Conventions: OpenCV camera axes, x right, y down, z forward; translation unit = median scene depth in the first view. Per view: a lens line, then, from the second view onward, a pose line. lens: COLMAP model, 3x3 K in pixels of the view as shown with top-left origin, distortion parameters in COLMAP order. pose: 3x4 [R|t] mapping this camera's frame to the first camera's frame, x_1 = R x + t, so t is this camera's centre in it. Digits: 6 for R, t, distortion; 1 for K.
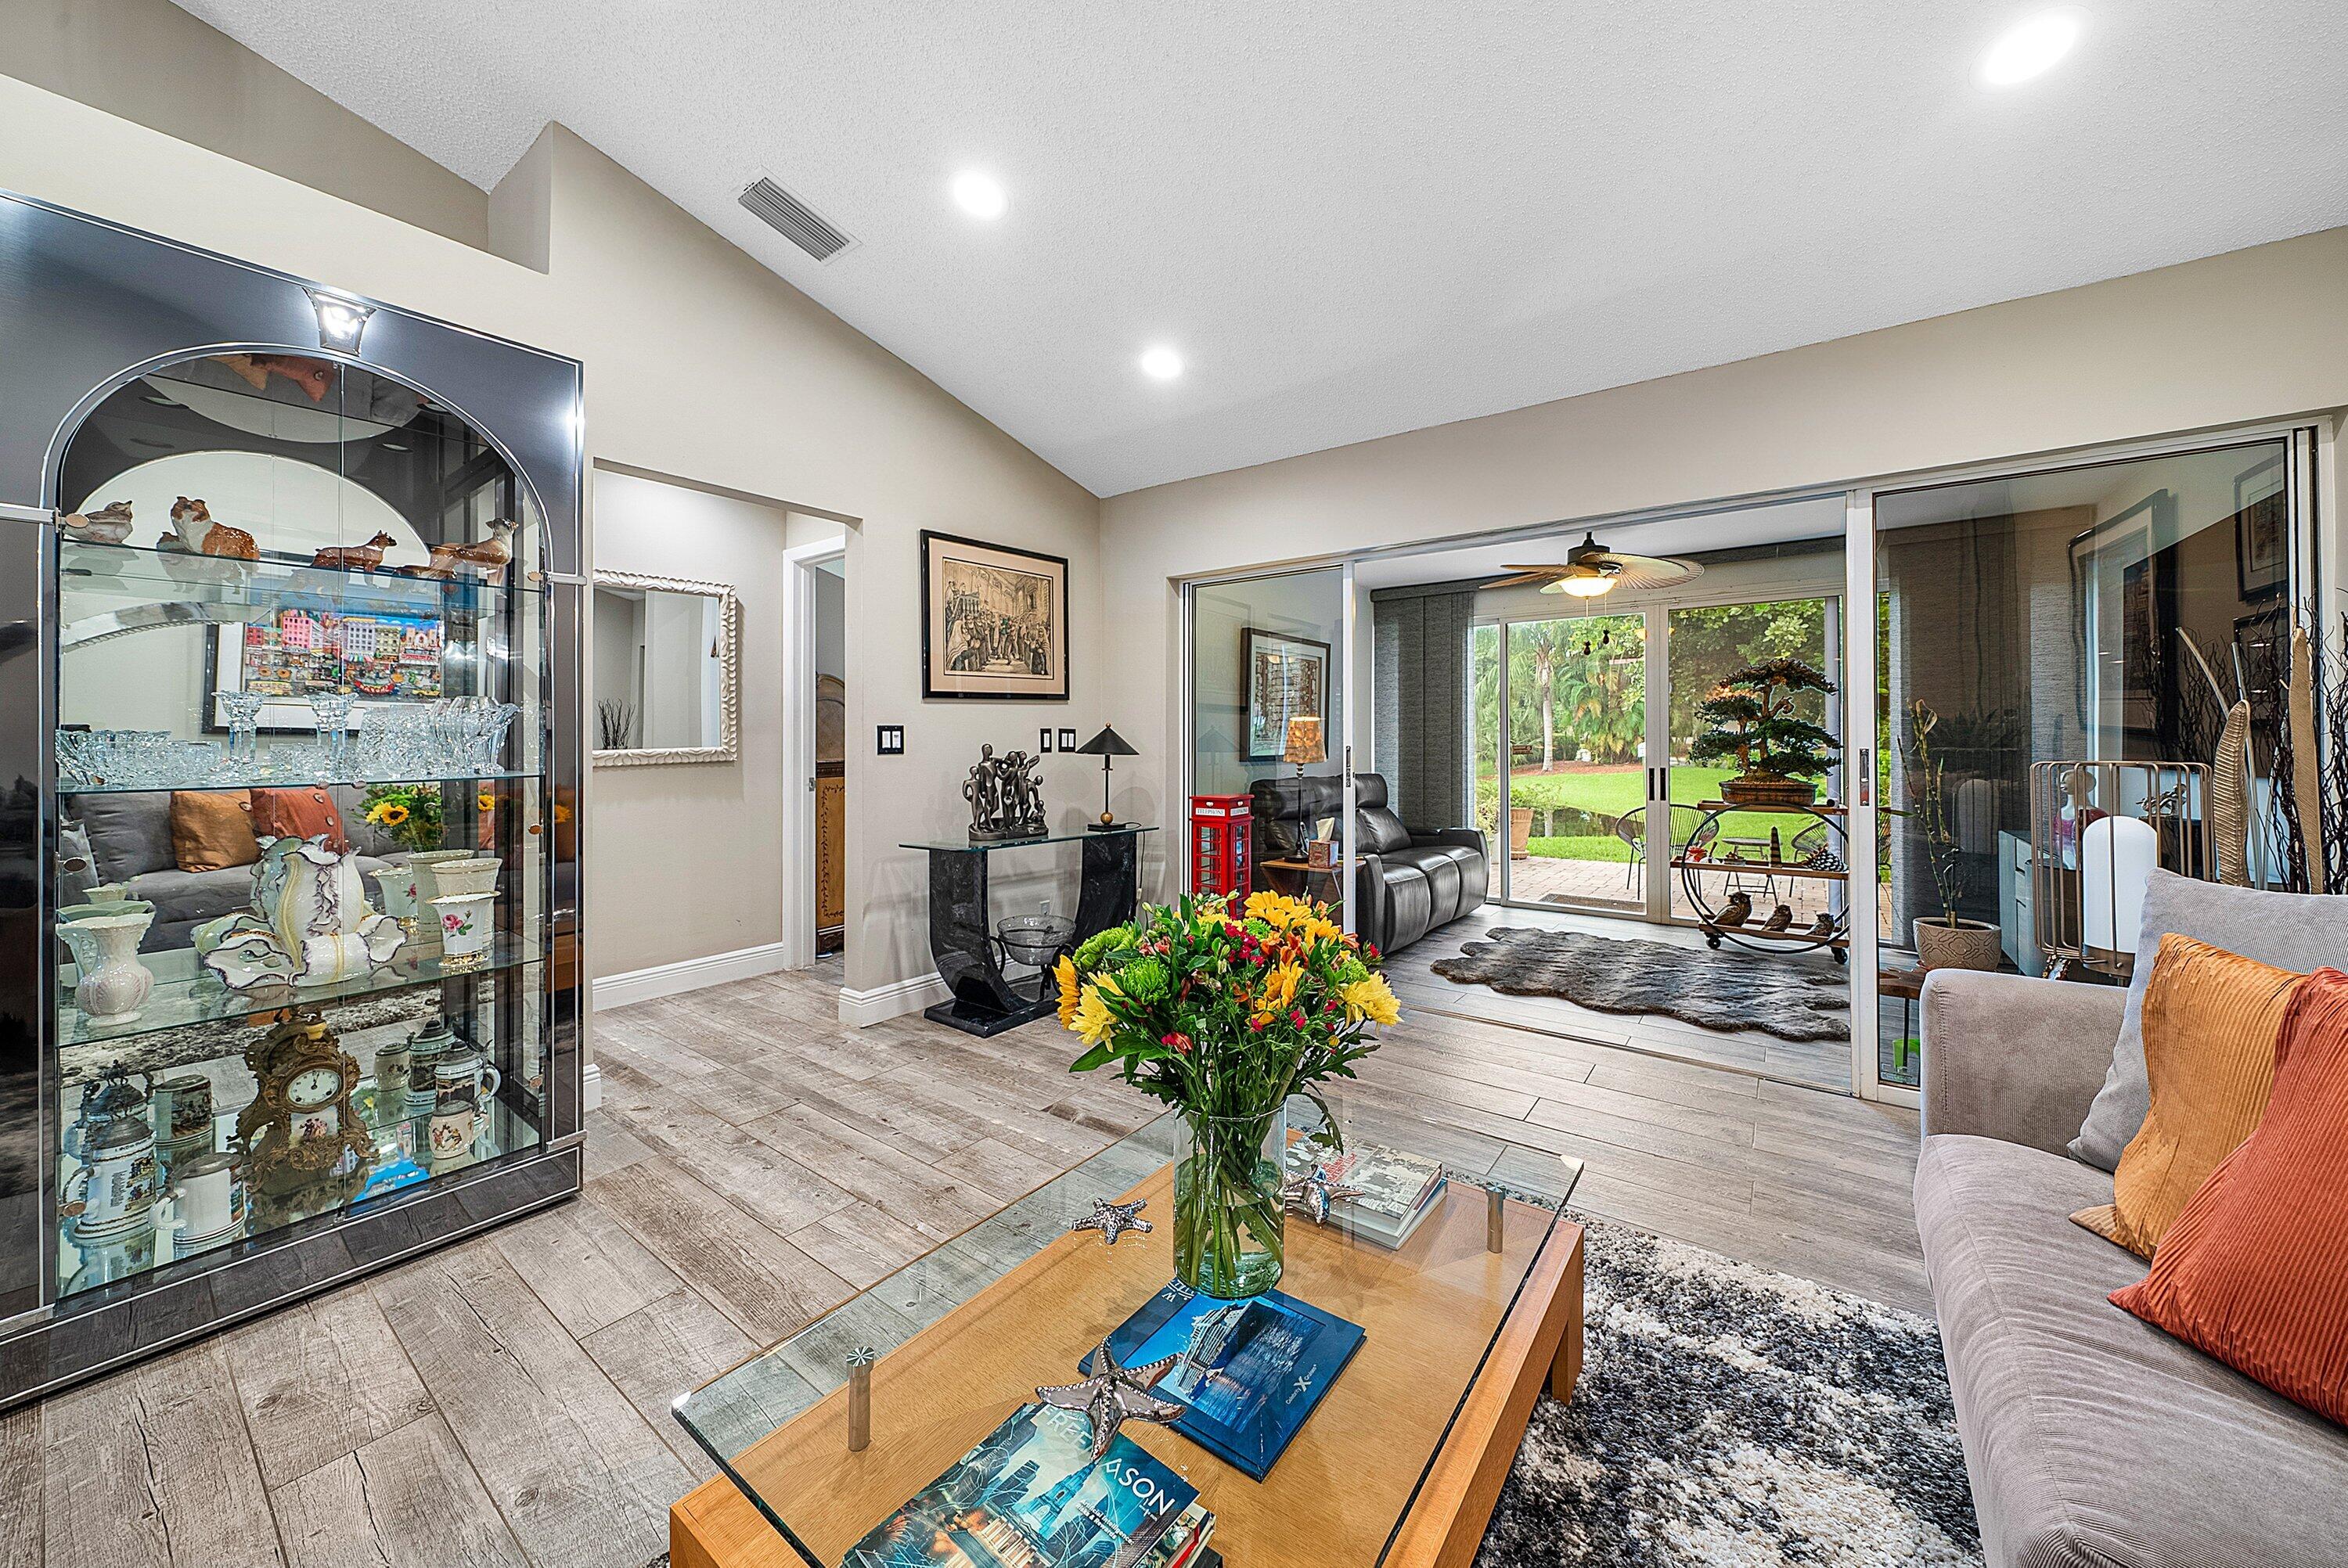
lens RADIAL K [[834.8, 0, 1168.3], [0, 834.8, 742.8], [0, 0, 1]] dist [0.000224, -0.000100]
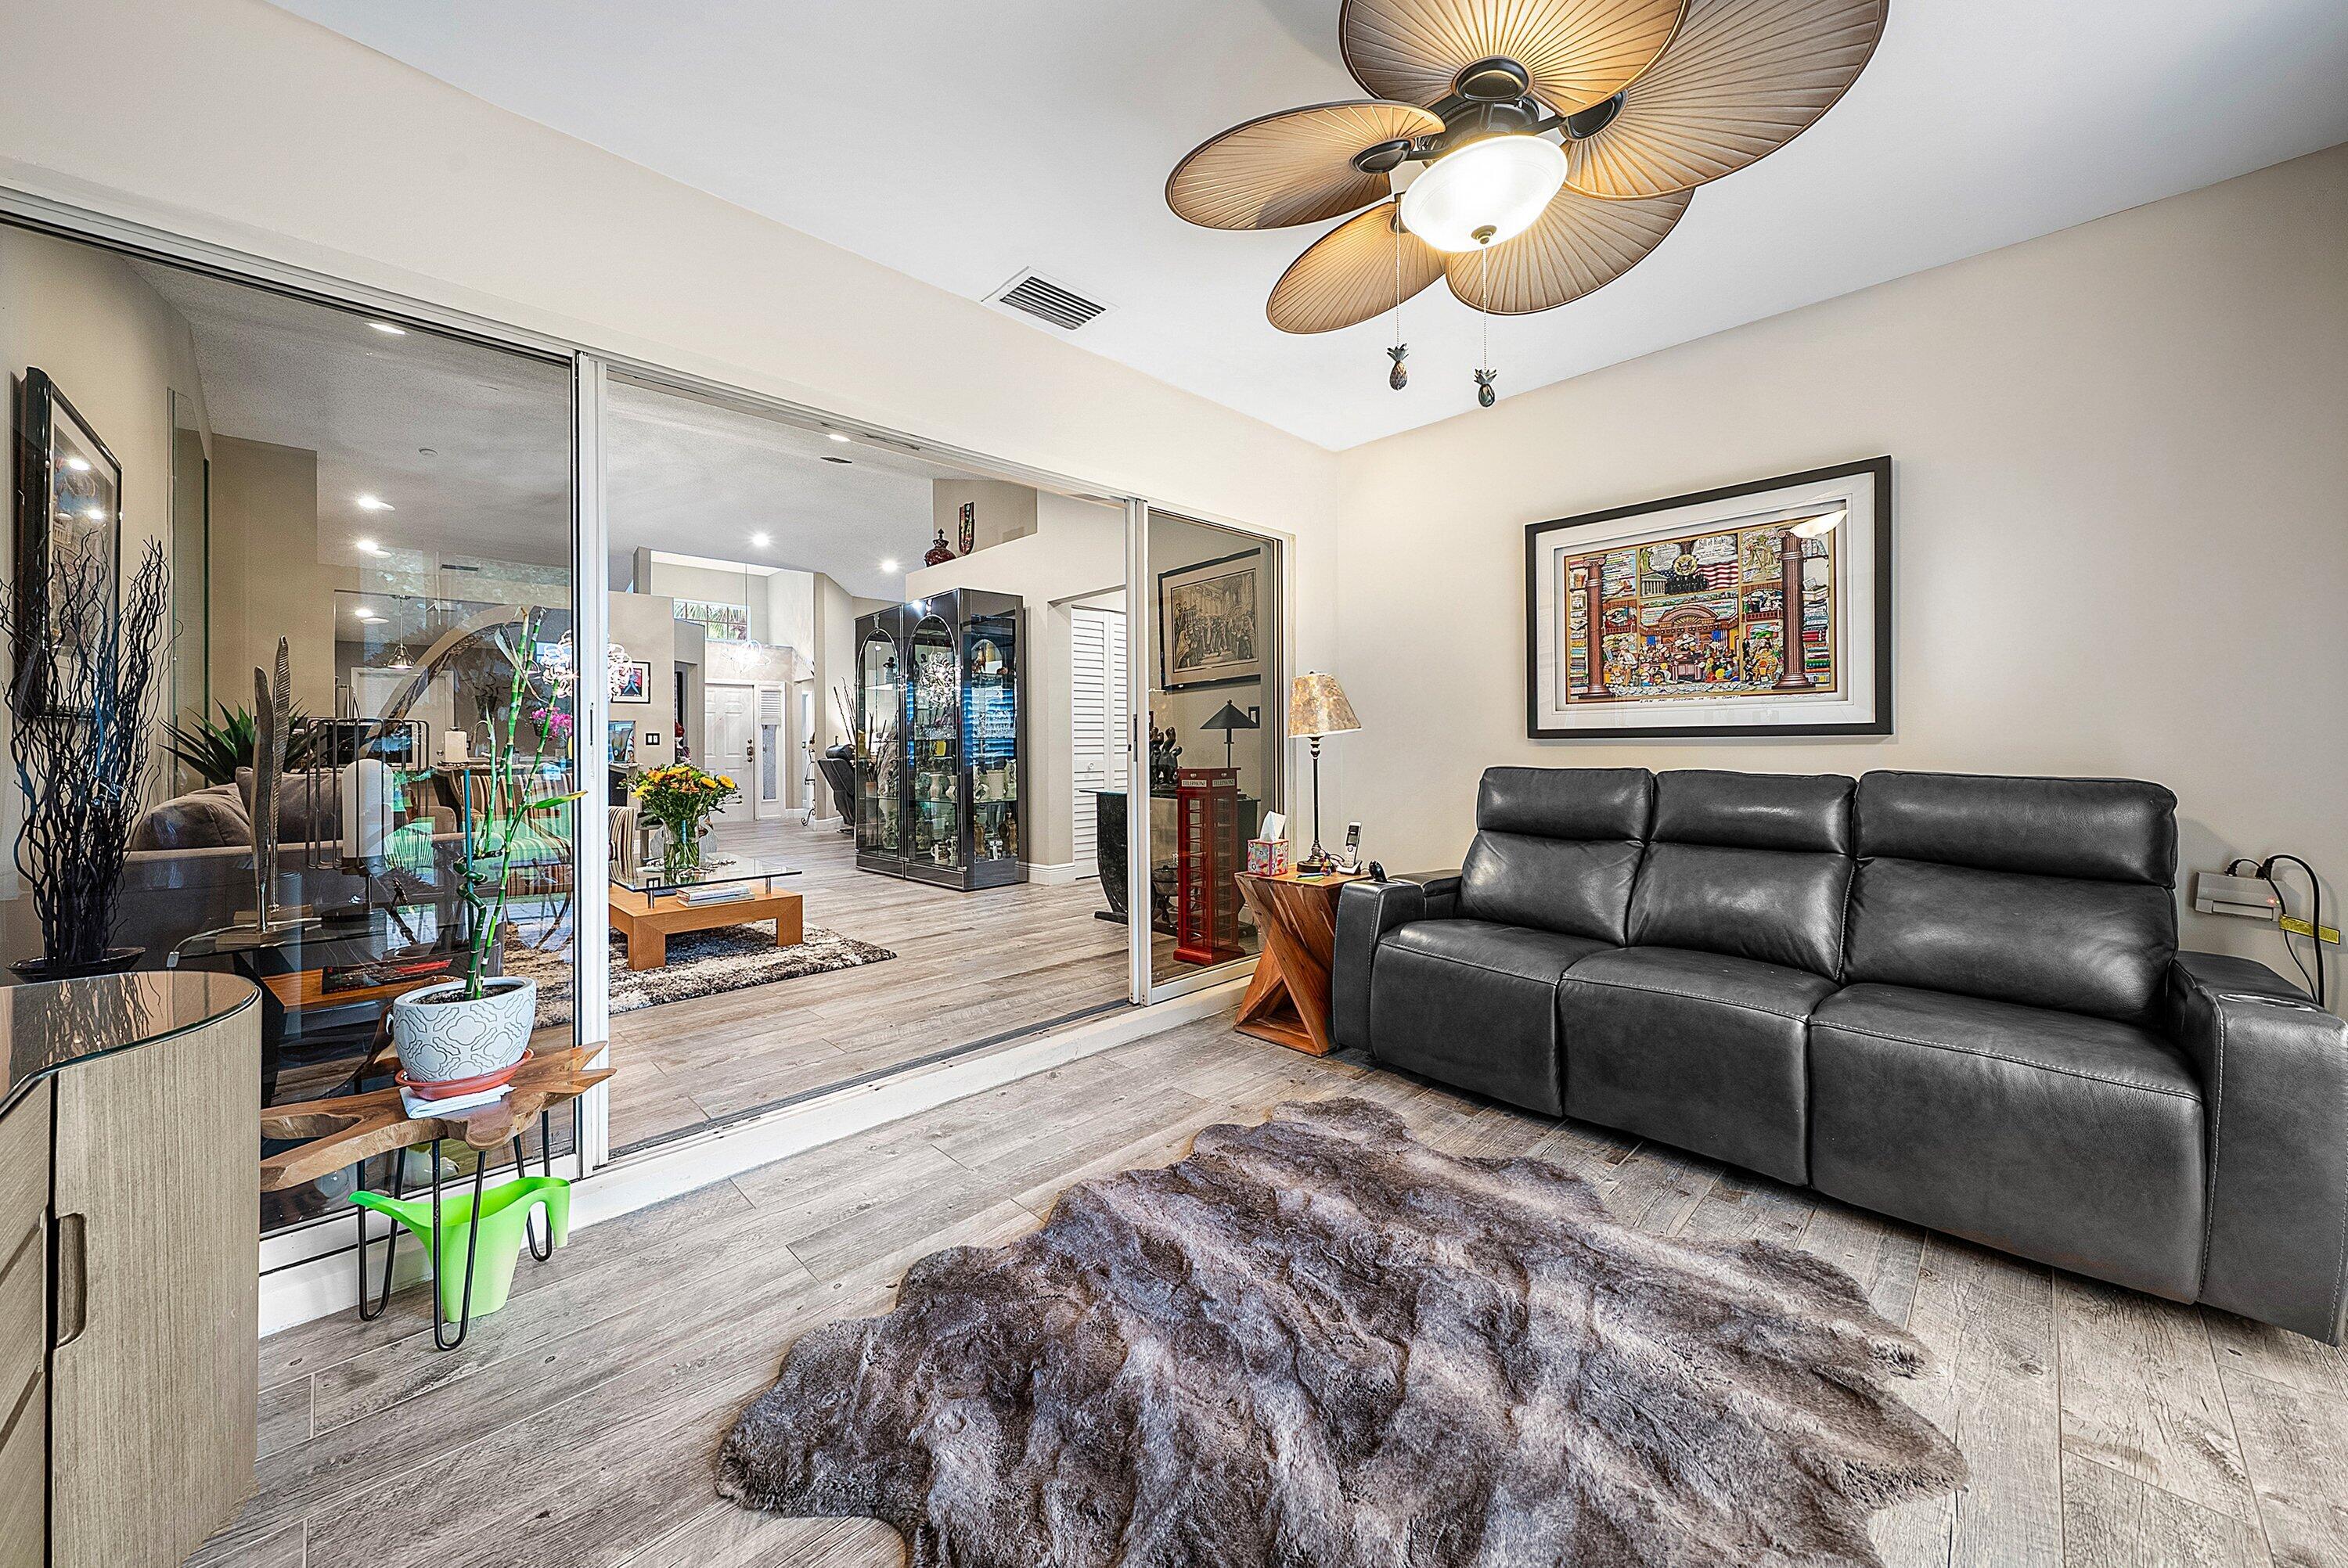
lens RADIAL K [[834.8, 0, 1168.3], [0, 834.8, 742.8], [0, 0, 1]] dist [0.000224, -0.000100]
pose [[-0.146812, -0.000878, -0.989164, 1.265897], [0.008554, 0.999961, -0.002158, 0.042895], [0.989127, -0.008778, -0.146799, 1.372563]]
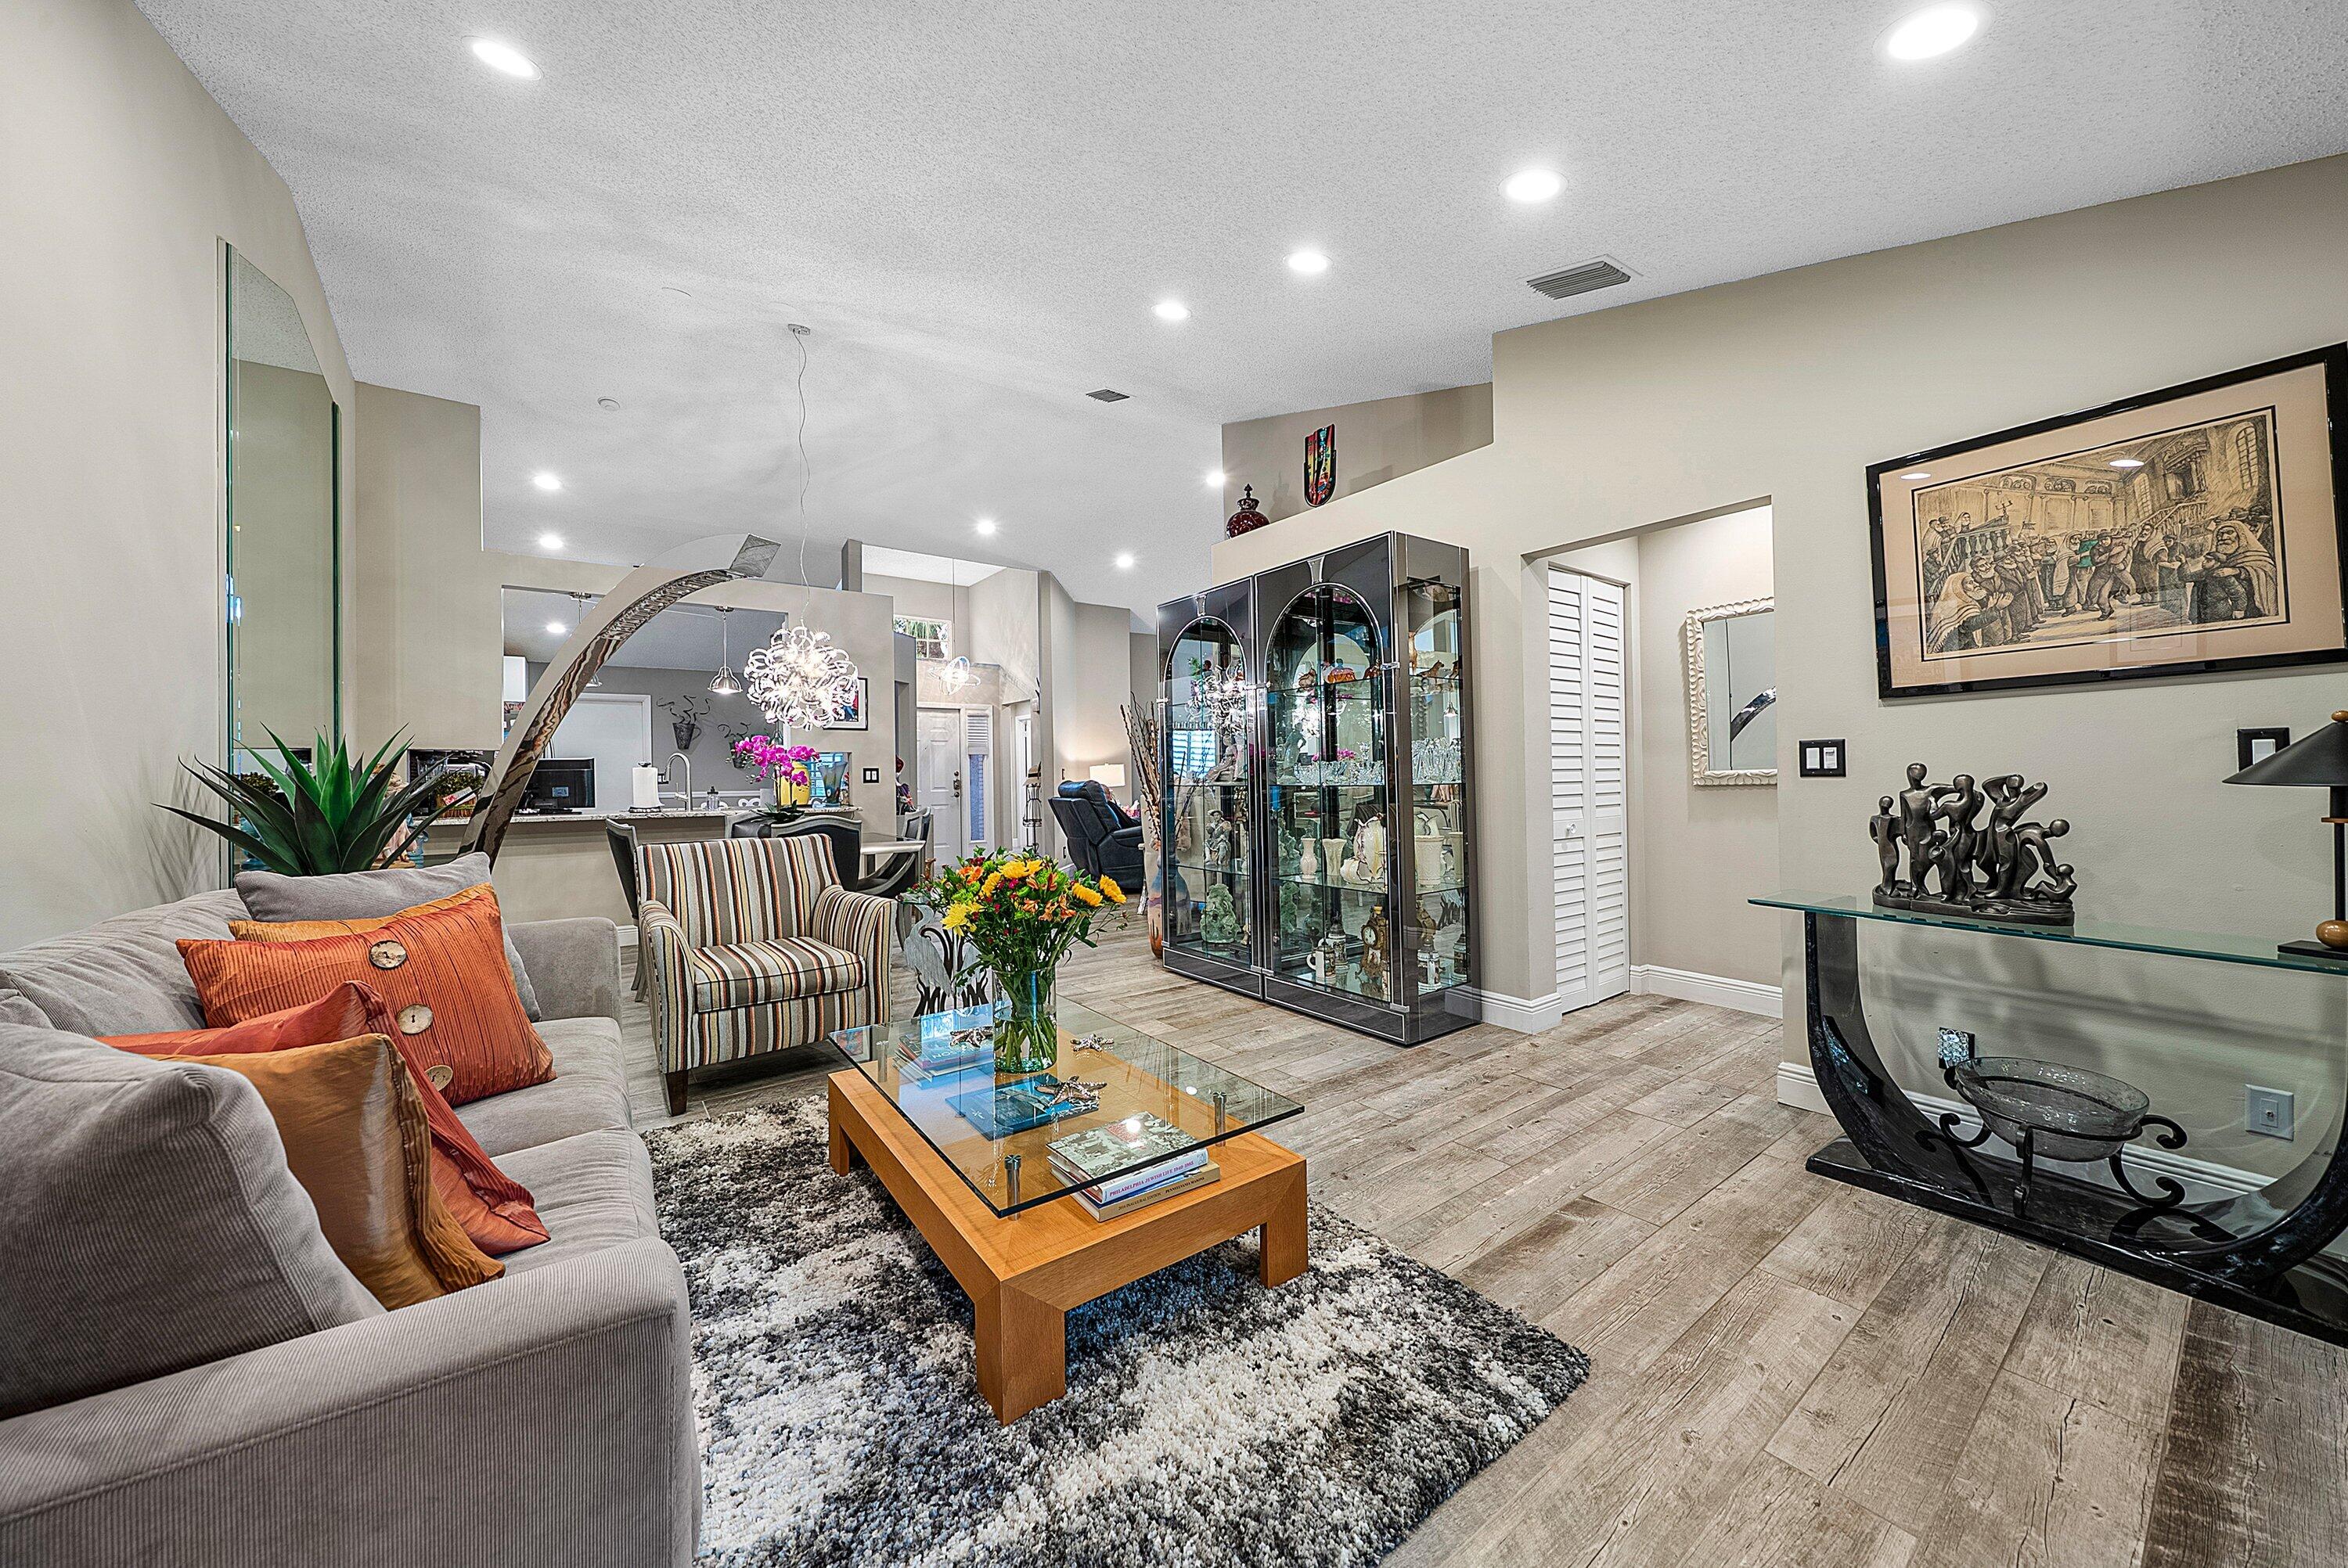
lens RADIAL K [[819.3, 0, 1174.0], [0, 819.3, 784.0], [0, 0, 1]] dist [-0.000961, -0.000232]
pose [[-0.295268, 0.018666, -0.955232, 0.635500], [0.007233, 0.999824, 0.017302, 0.002766], [0.955387, -0.001800, -0.295351, 0.709581]]
